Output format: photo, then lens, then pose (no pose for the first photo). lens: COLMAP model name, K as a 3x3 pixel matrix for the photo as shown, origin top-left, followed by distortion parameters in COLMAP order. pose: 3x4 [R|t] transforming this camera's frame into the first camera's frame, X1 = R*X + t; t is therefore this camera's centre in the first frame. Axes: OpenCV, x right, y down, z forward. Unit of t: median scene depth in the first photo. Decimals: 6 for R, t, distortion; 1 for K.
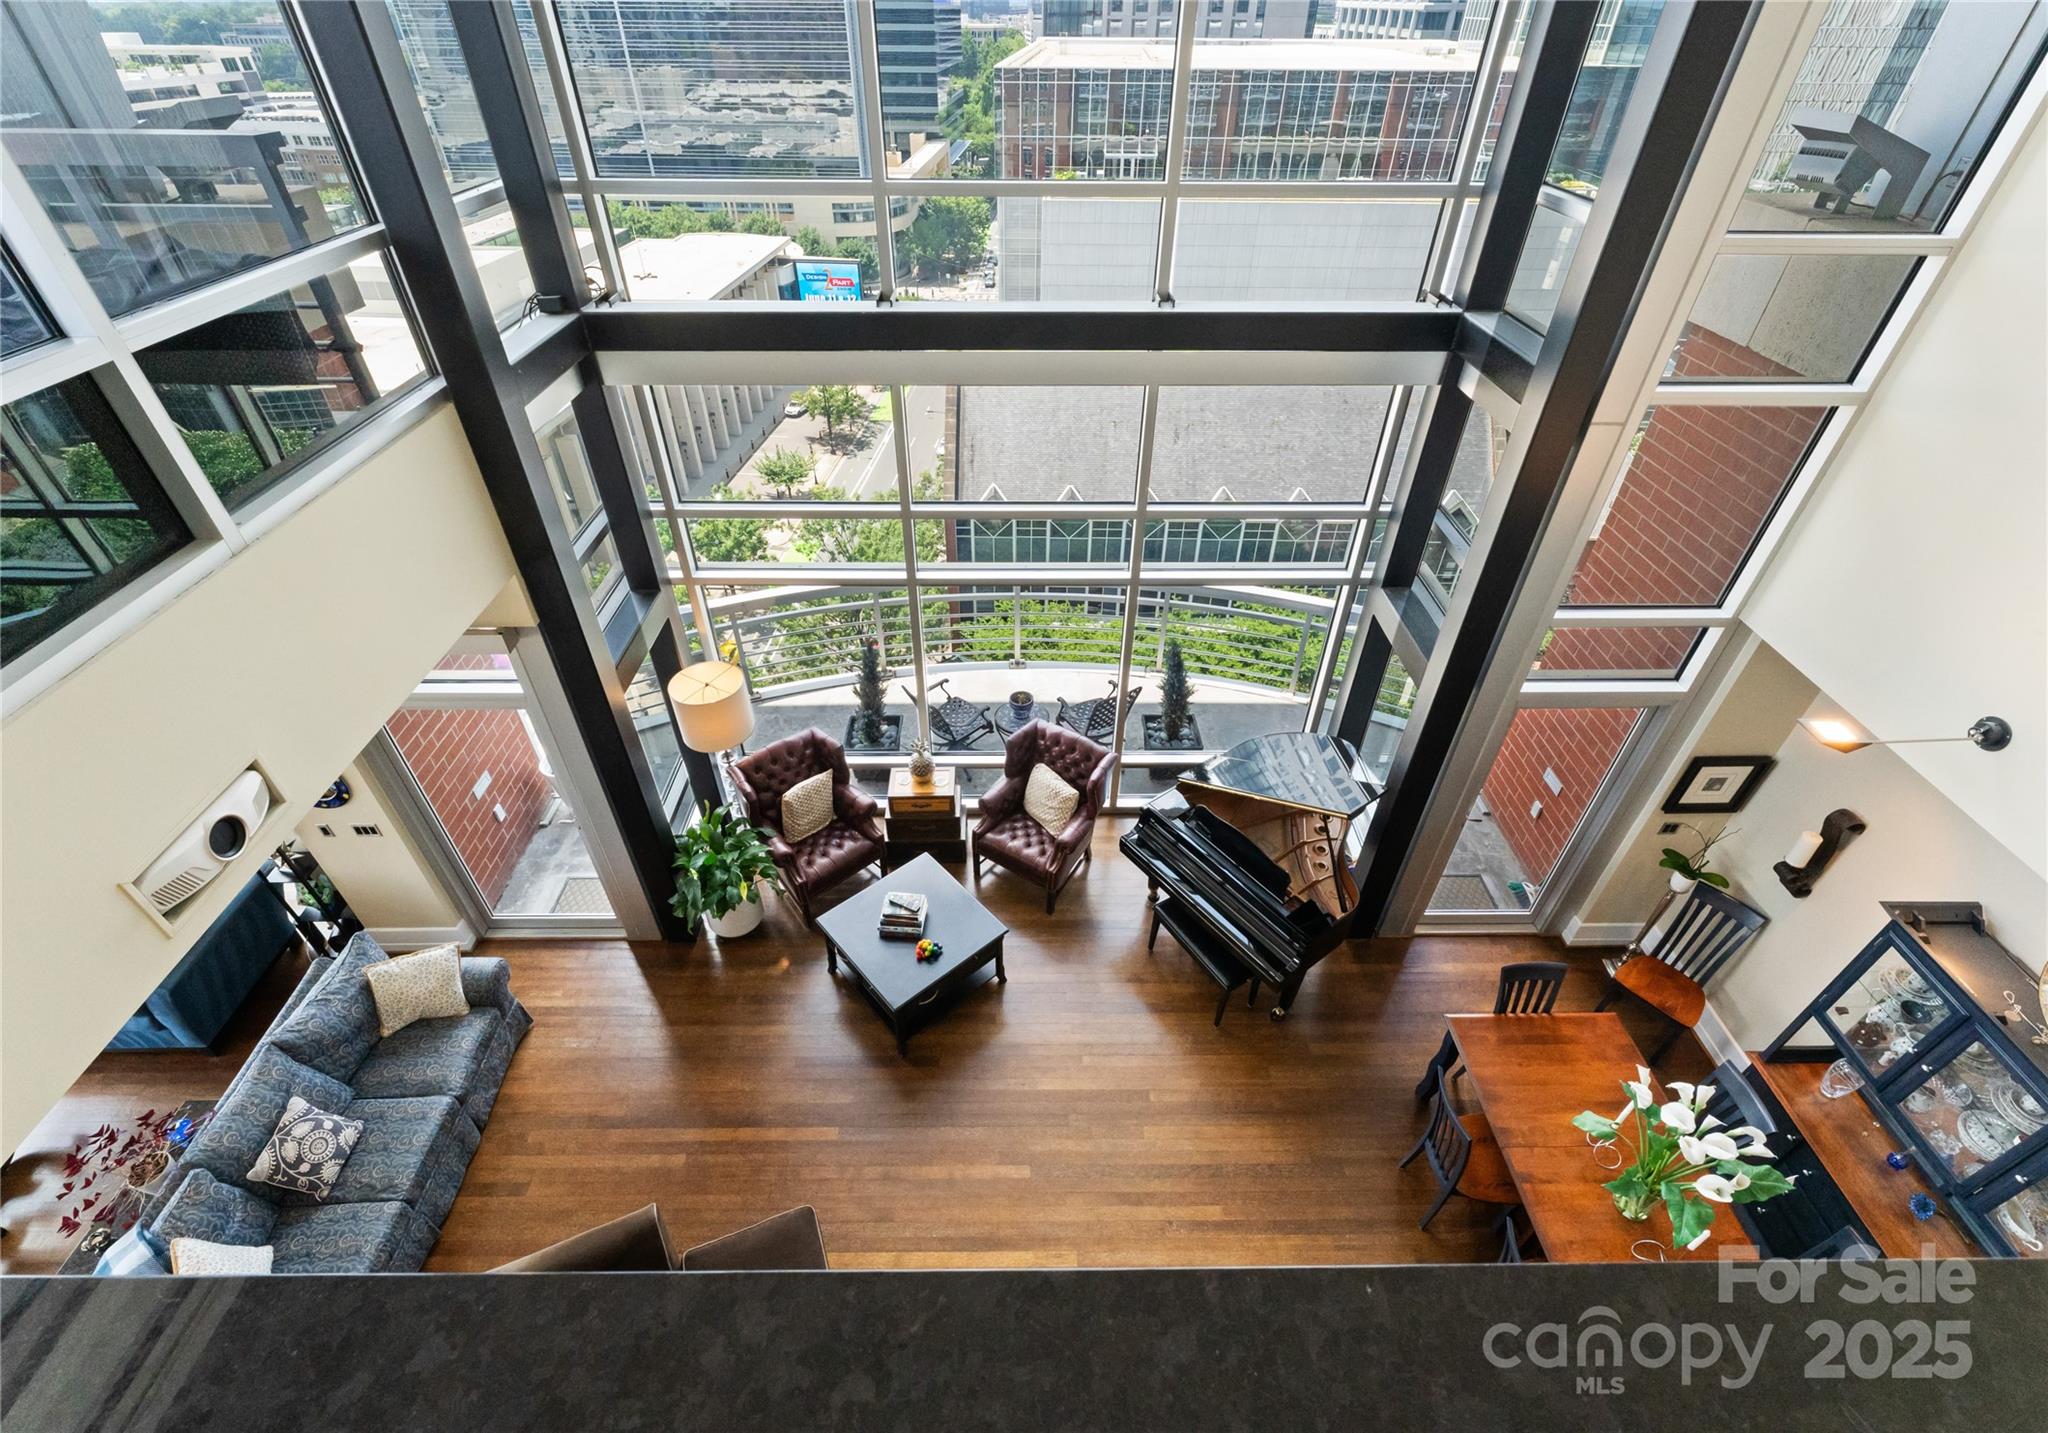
lens RADIAL K [[877.1, 0, 1027.4], [0, 877.1, 723.8], [0, 0, 1]] dist [0.004335, 0.000315]
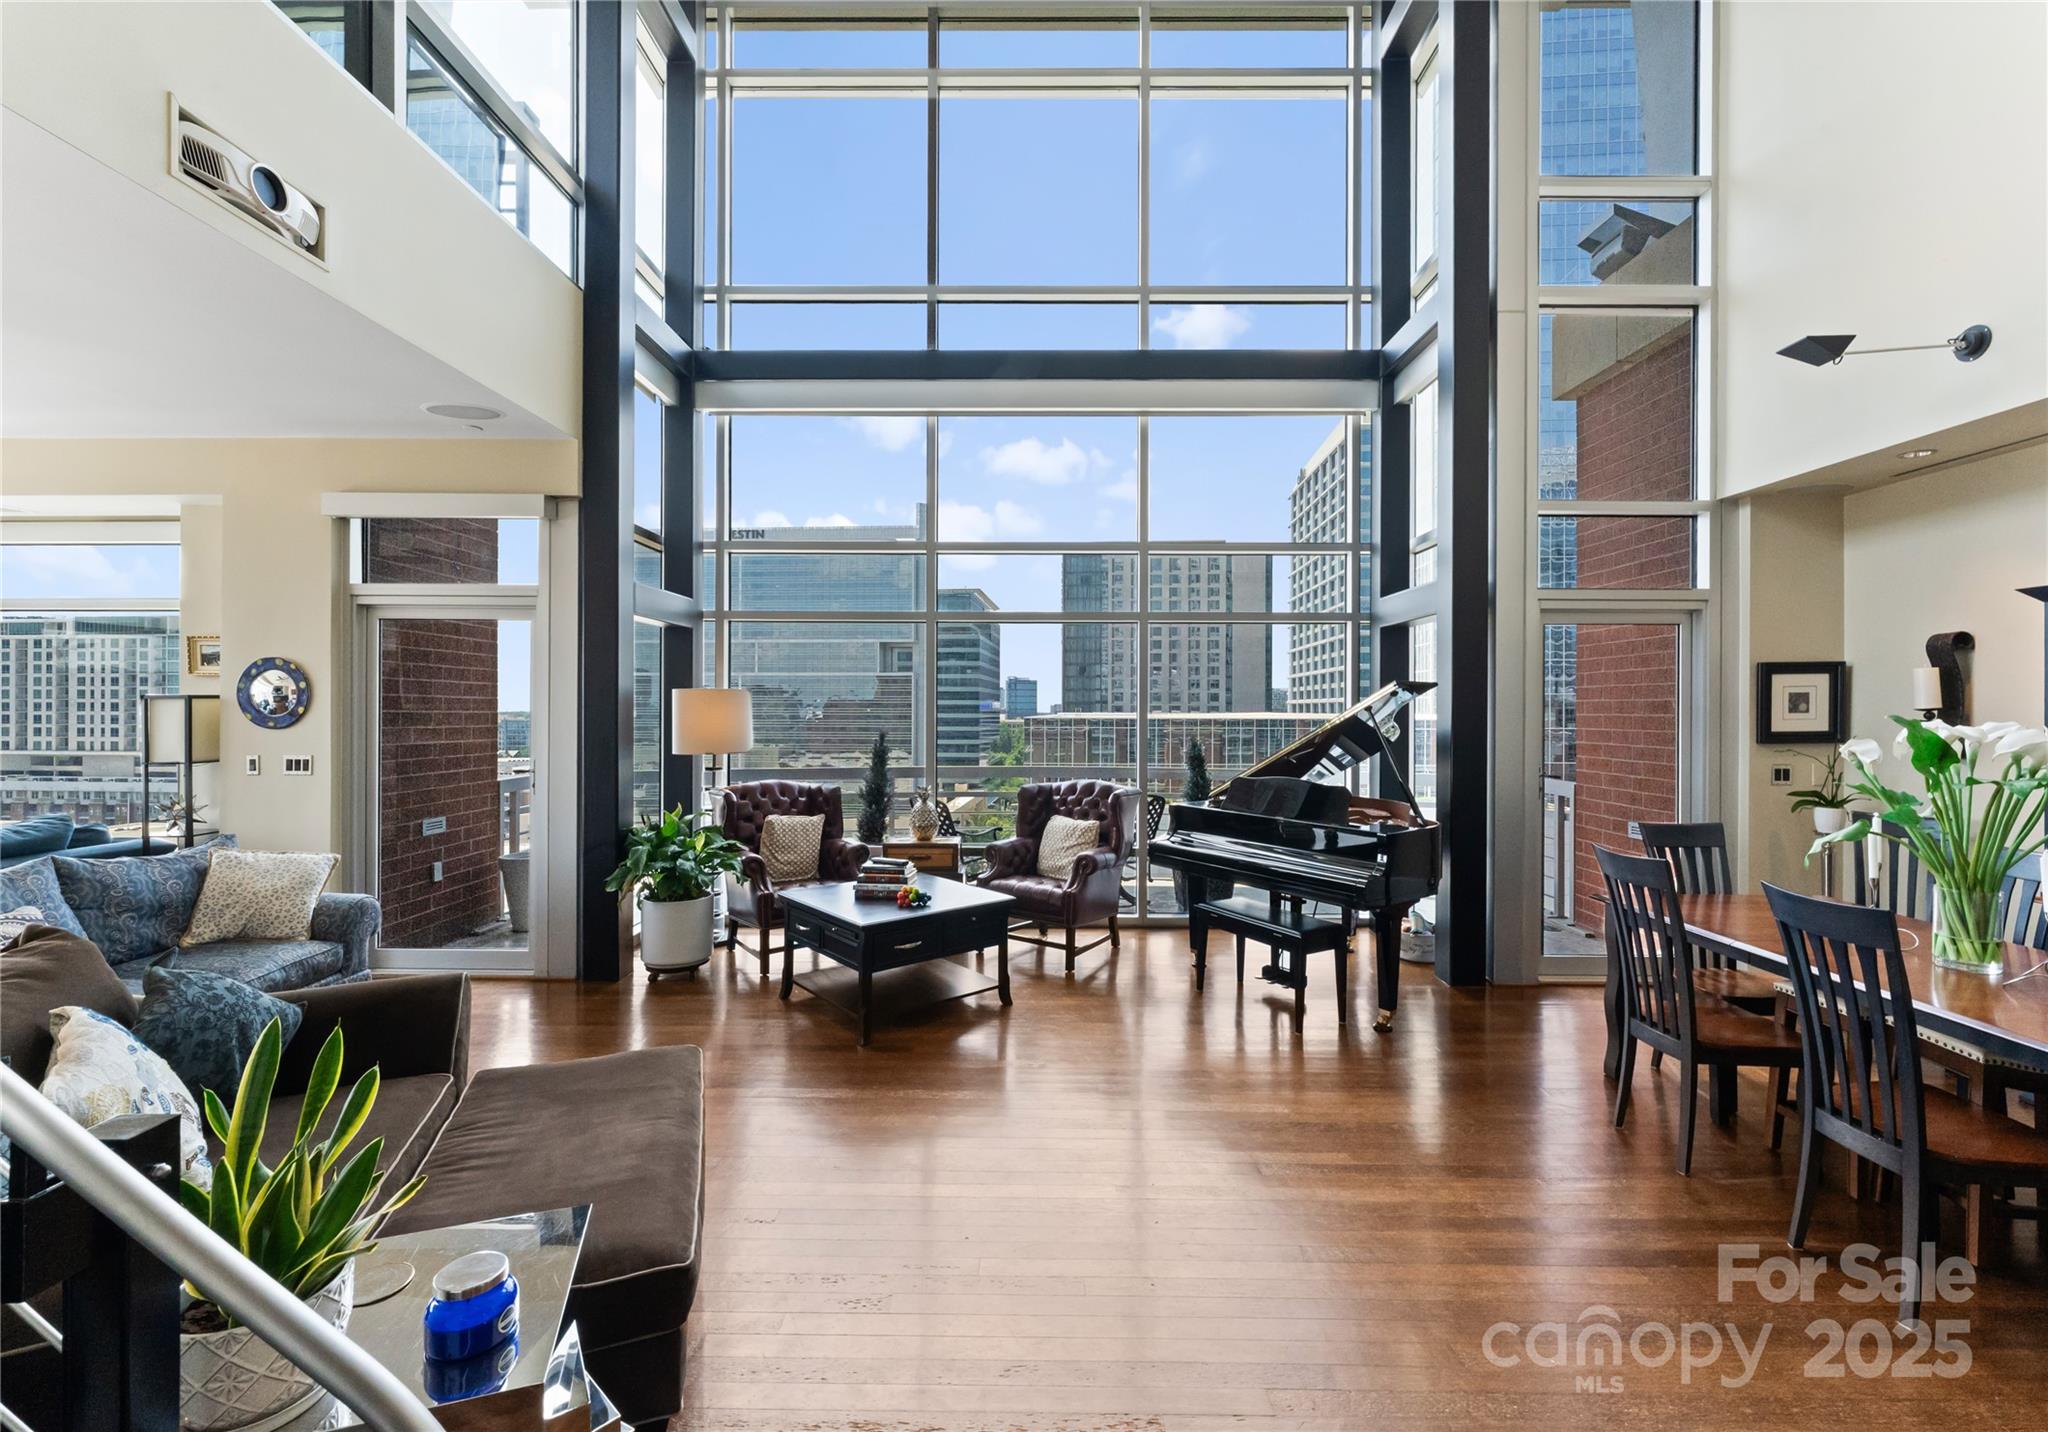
lens RADIAL K [[877.1, 0, 1038.9], [0, 877.1, 710.0], [0, 0, 1]] dist [0.004335, 0.000315]
pose [[0.999855, -0.001608, -0.016941, 0.016031], [-0.009510, 0.772727, -0.634668, 0.718756], [0.014111, 0.634737, 0.772599, 0.323481]]
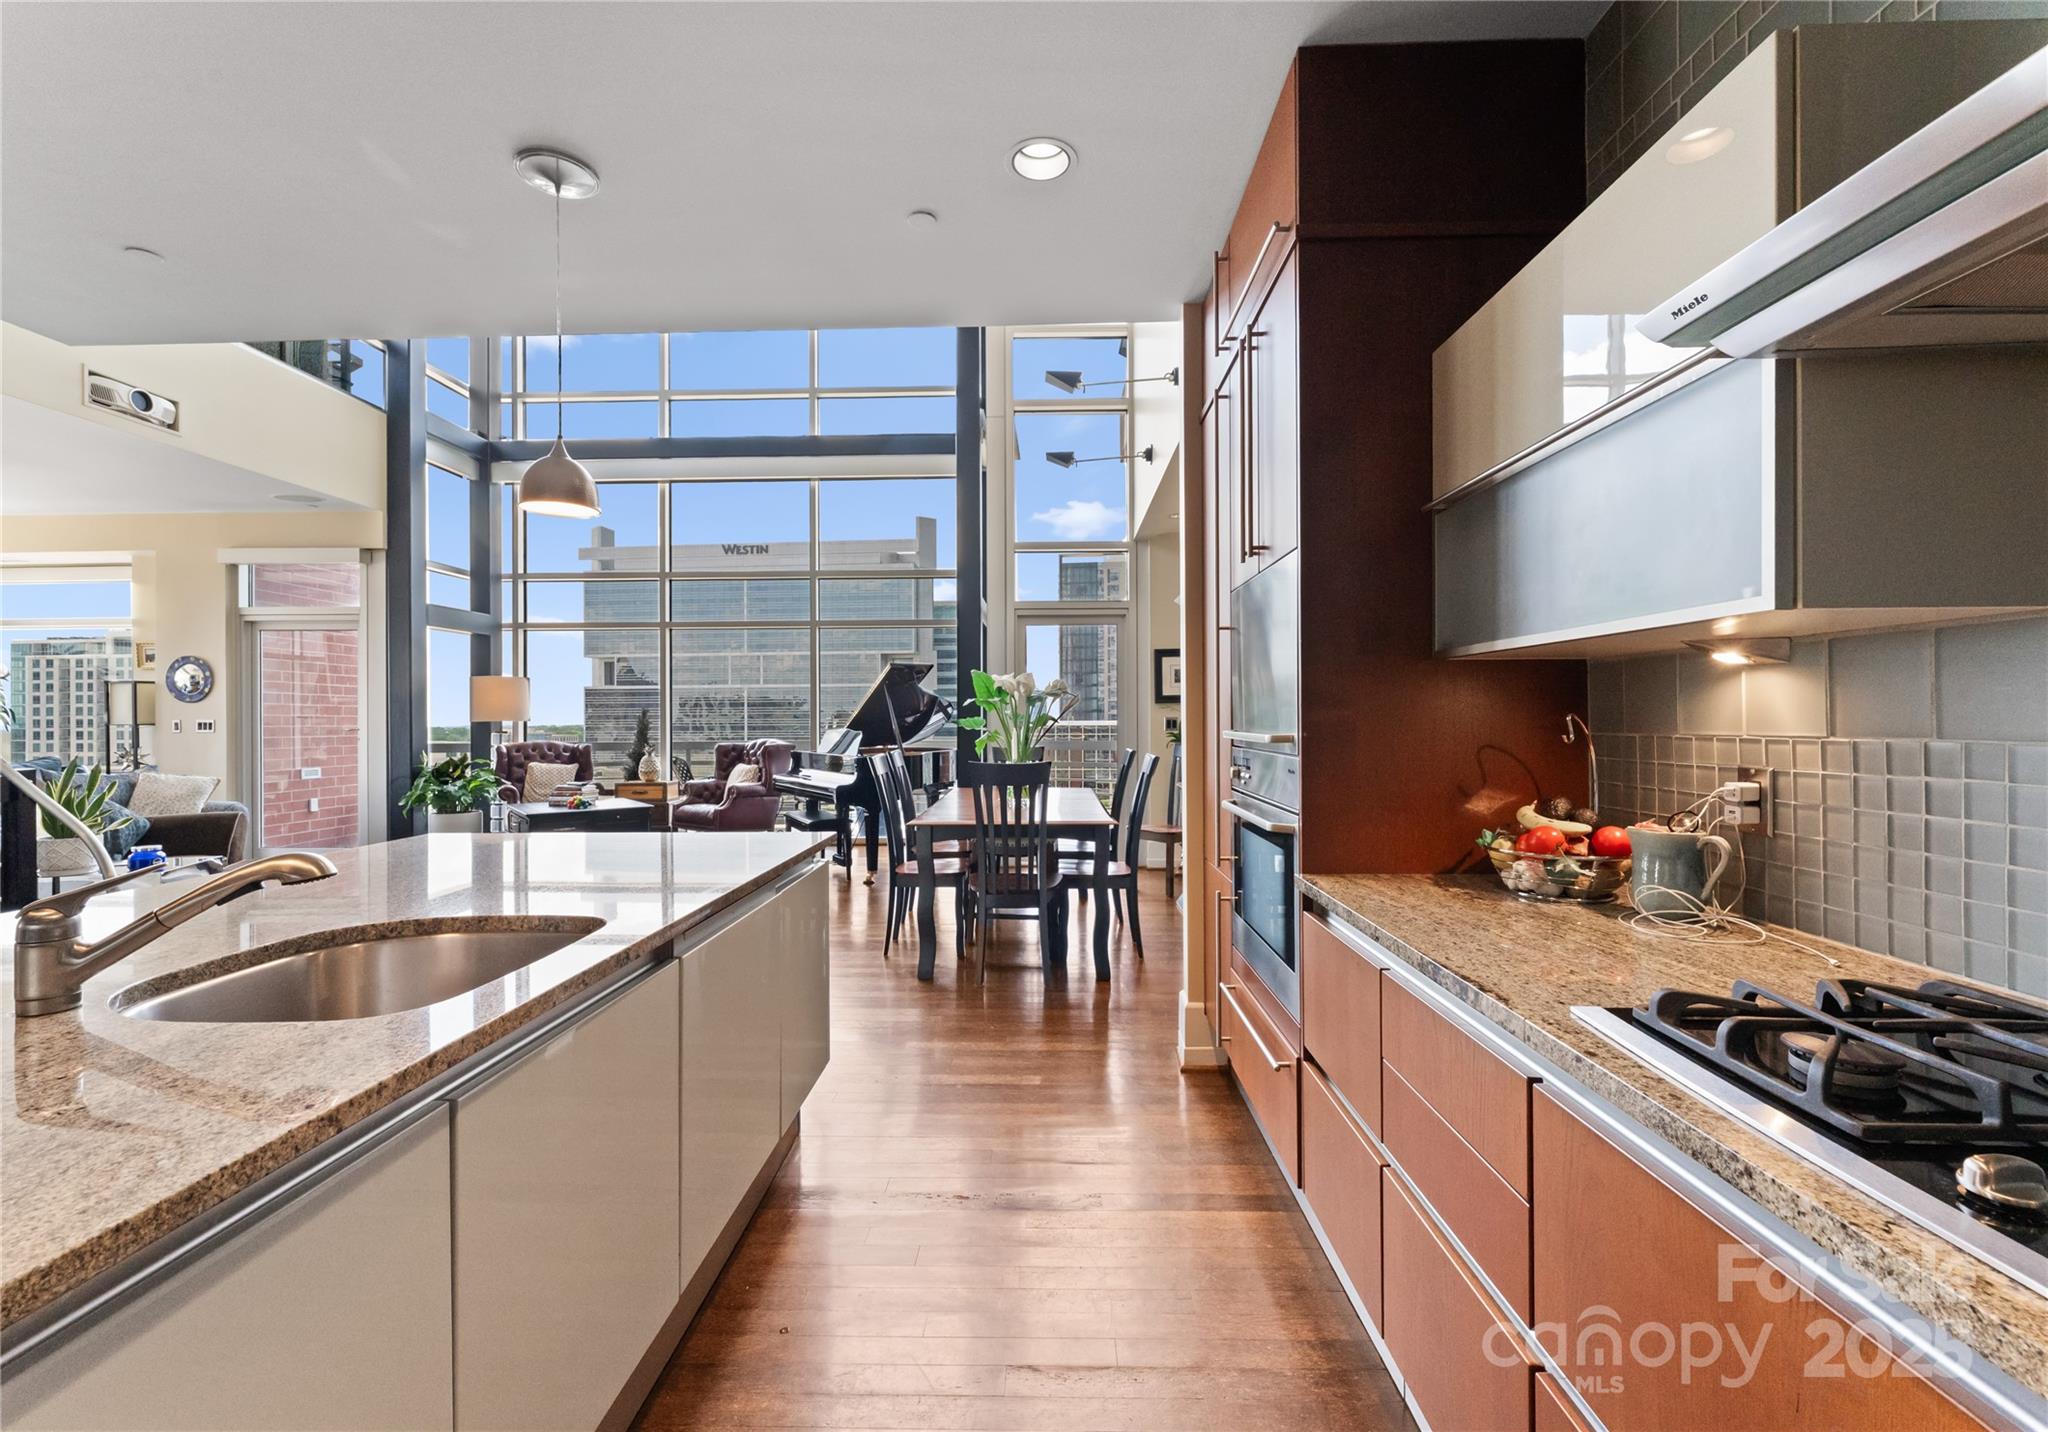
lens RADIAL K [[877.1, 0, 1025.2], [0, 877.1, 721.7], [0, 0, 1]] dist [0.004335, 0.000315]
pose [[0.998905, -0.009377, -0.045830, 0.660951], [-0.021772, 0.773929, -0.632898, 1.078301], [0.041404, 0.633203, 0.772878, -0.010949]]
